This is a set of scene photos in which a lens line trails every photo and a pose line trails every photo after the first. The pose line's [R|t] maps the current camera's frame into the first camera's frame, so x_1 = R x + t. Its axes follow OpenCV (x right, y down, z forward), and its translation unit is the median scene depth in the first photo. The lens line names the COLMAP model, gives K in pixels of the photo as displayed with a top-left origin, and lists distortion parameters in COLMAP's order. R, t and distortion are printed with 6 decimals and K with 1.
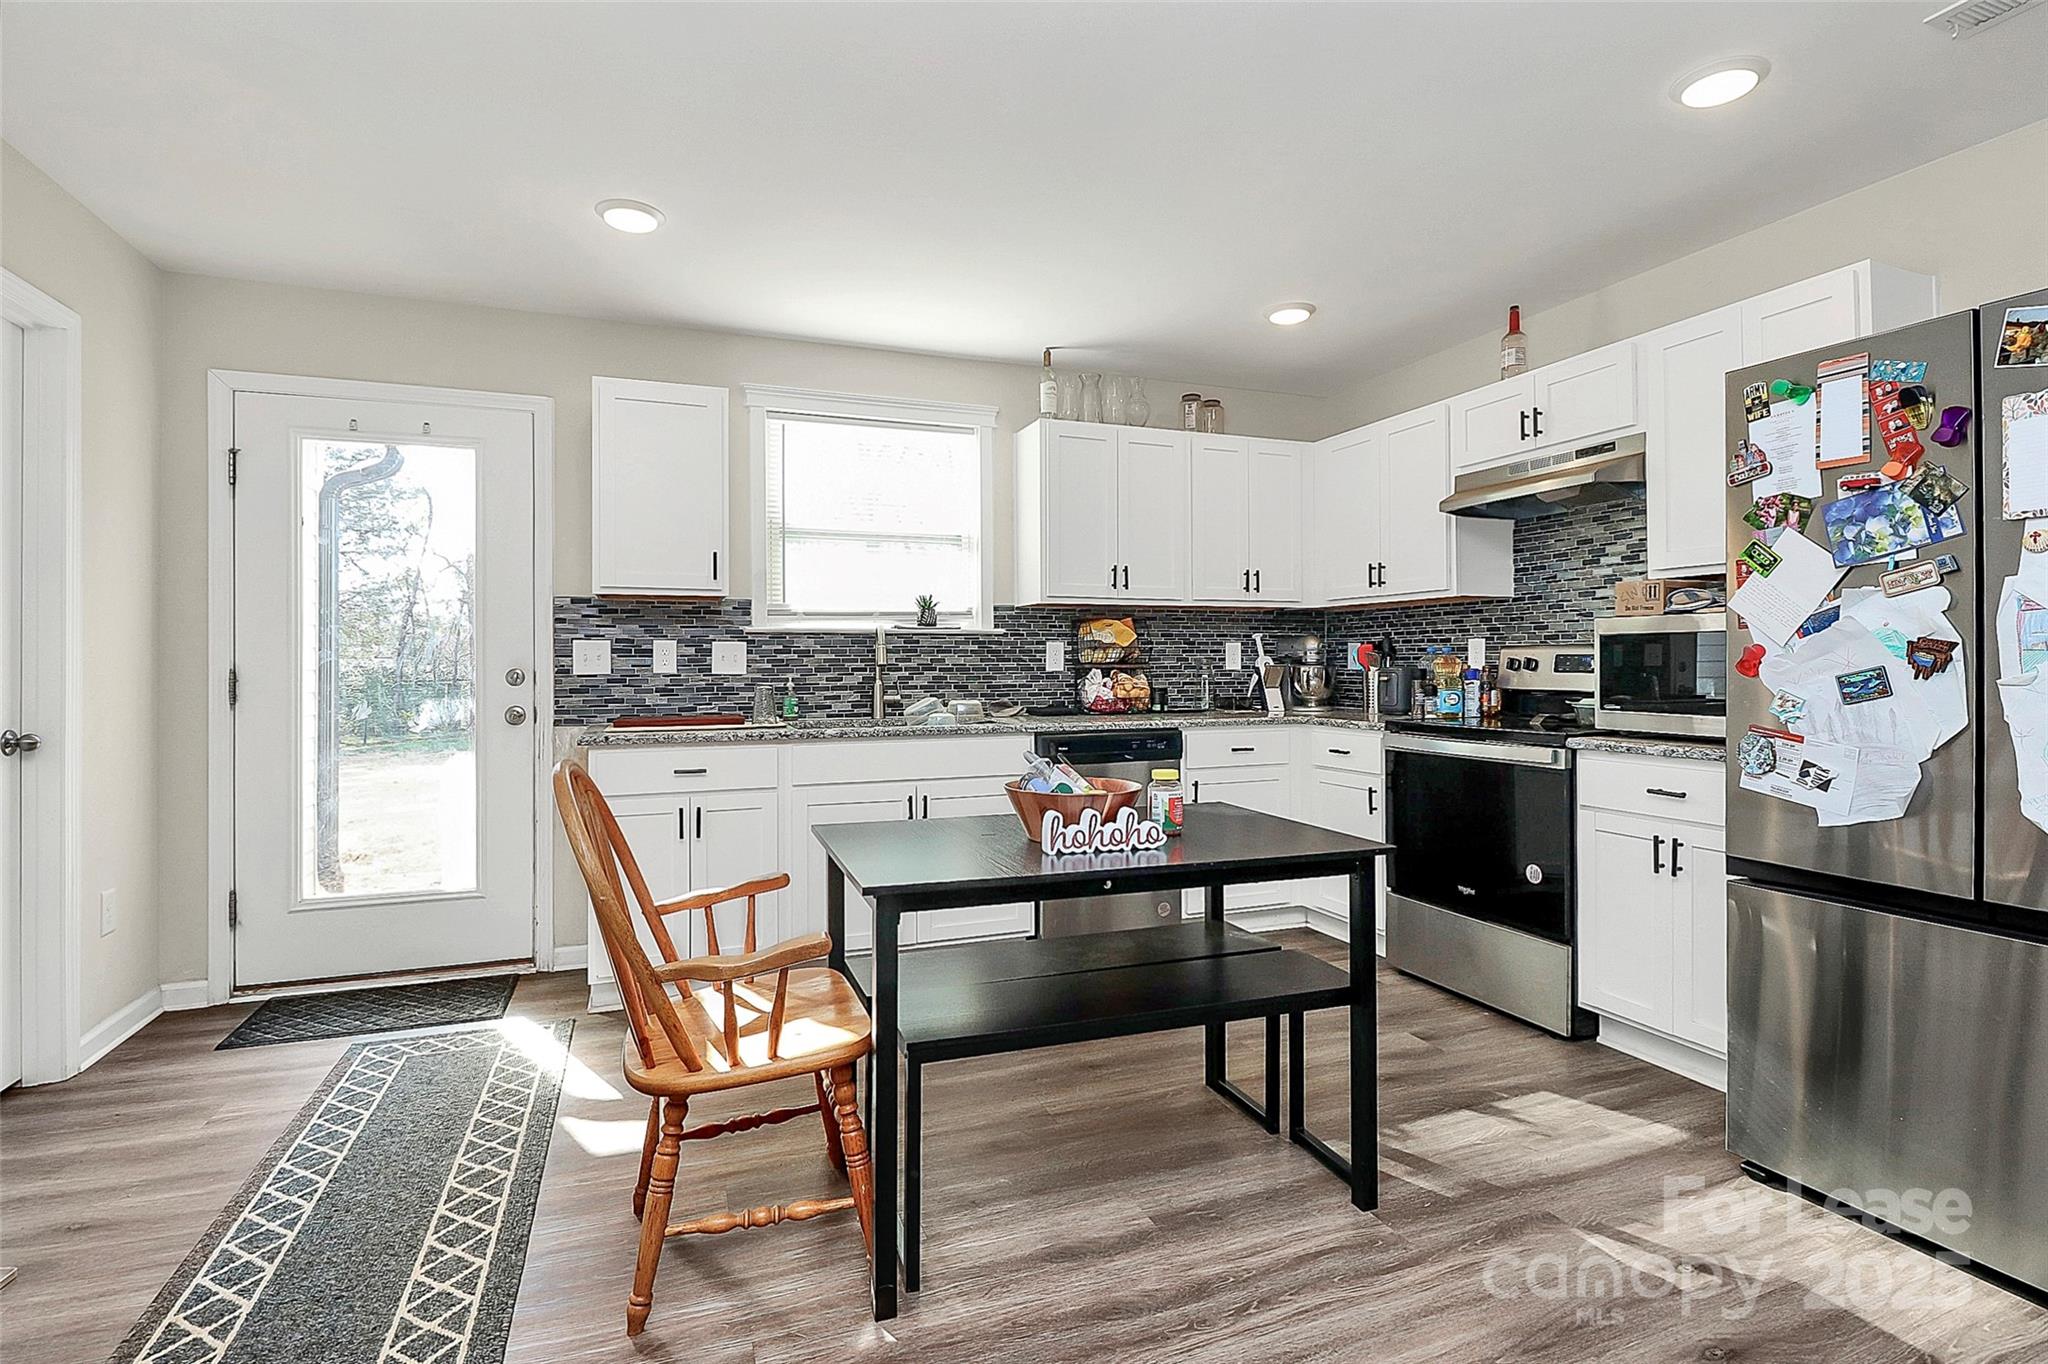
lens RADIAL K [[989.8, 0, 1012.9], [0, 989.8, 644.7], [0, 0, 1]] dist [-0.012945, 0.001694]
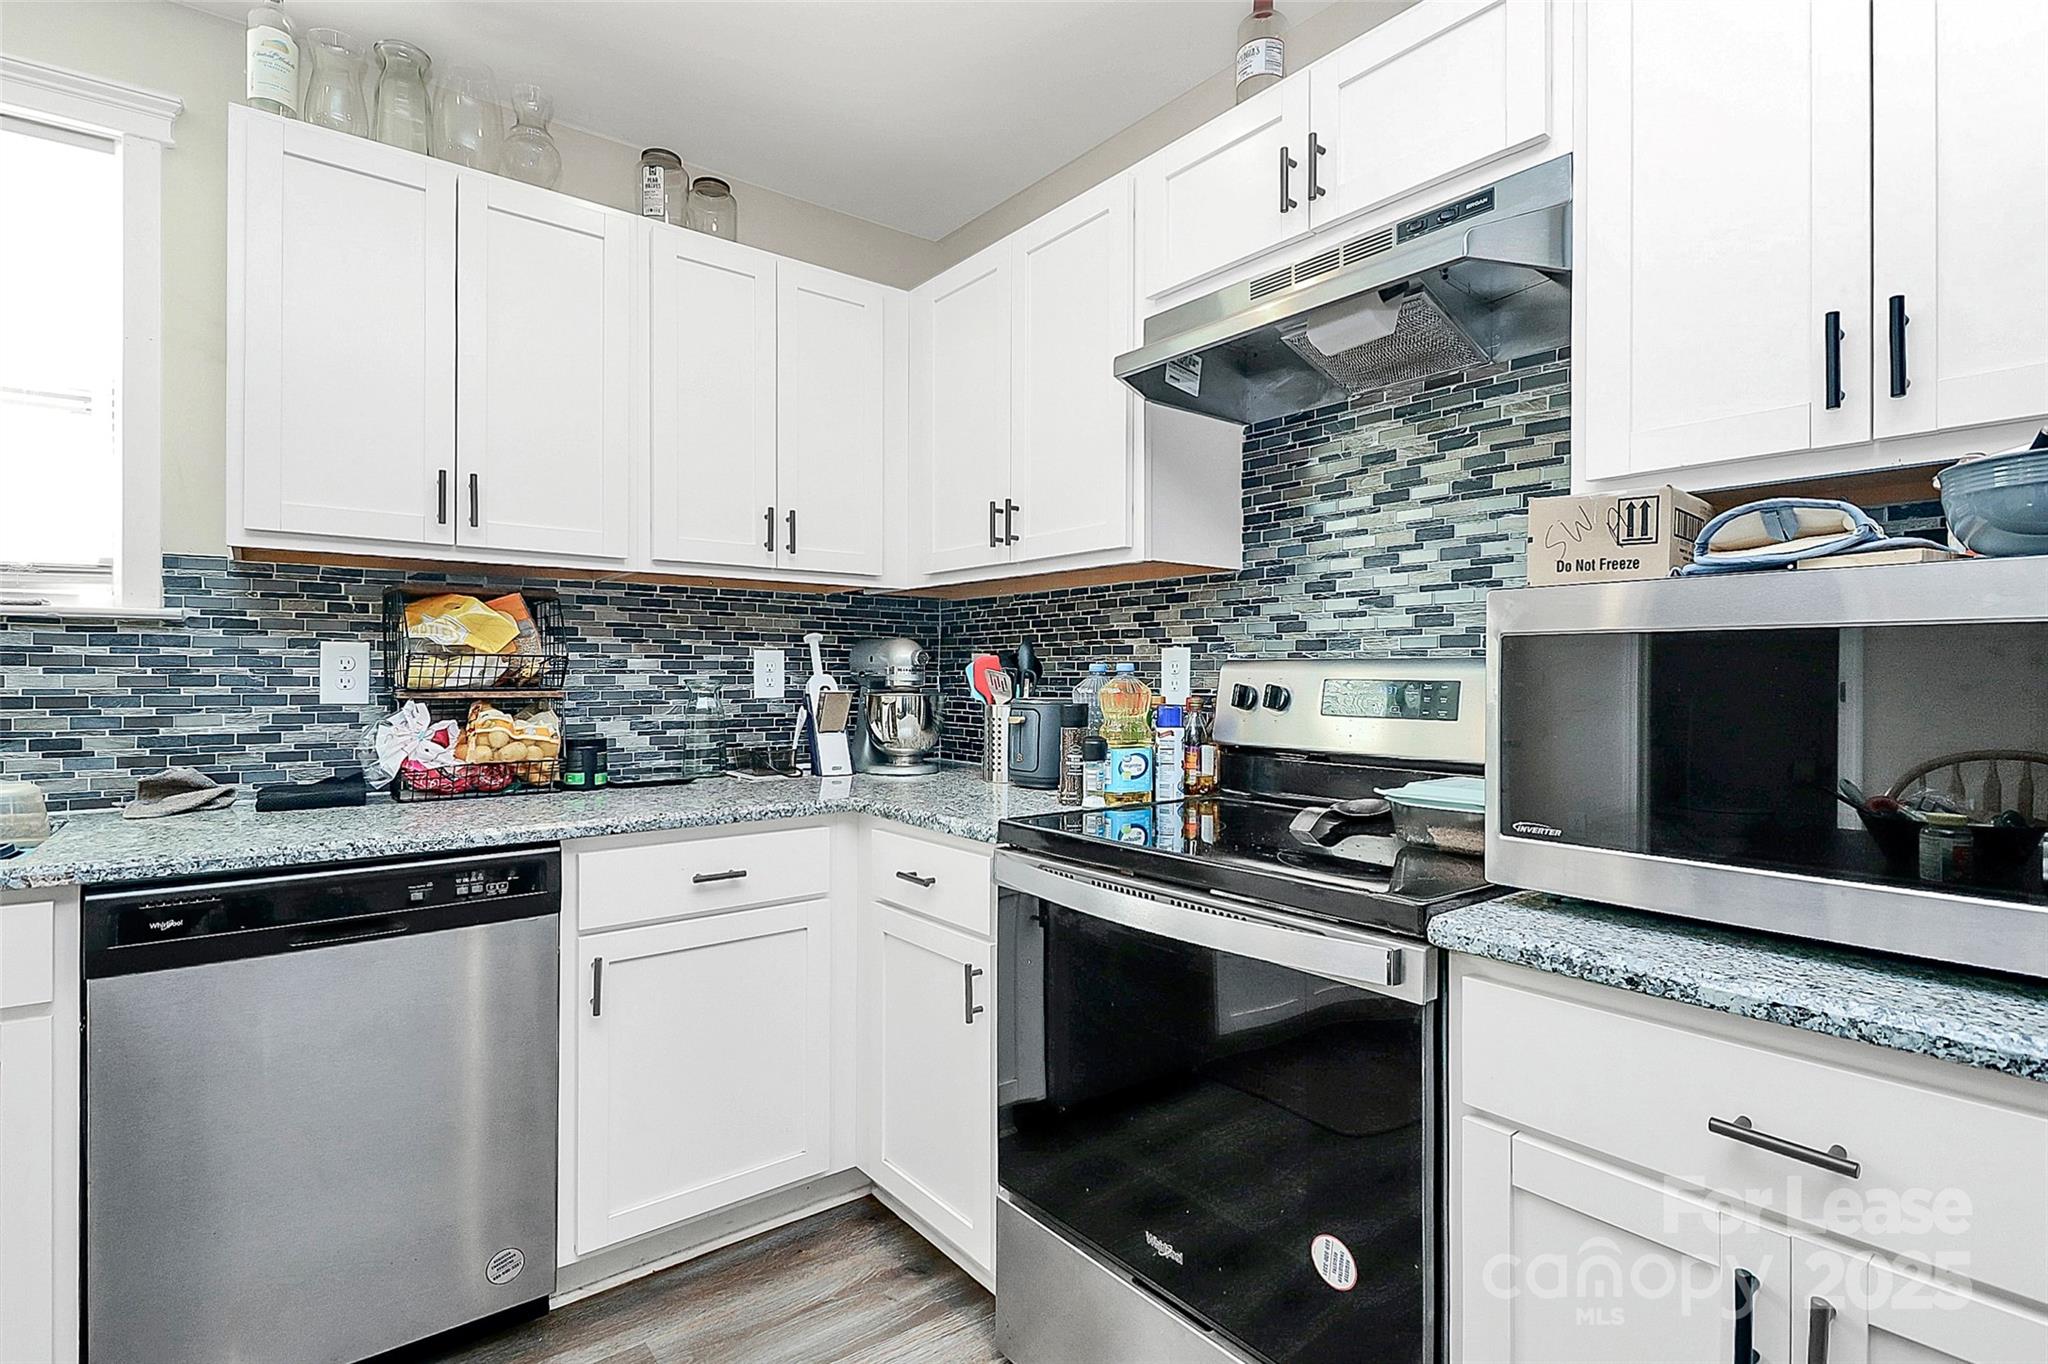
lens RADIAL K [[989.8, 0, 1024.0], [0, 989.8, 676.5], [0, 0, 1]] dist [-0.012945, 0.001694]
pose [[0.951192, 0.006835, 0.308524, 0.217469], [-0.012570, 0.999783, 0.016604, 0.001946], [-0.308343, -0.019672, 0.951072, 0.496536]]
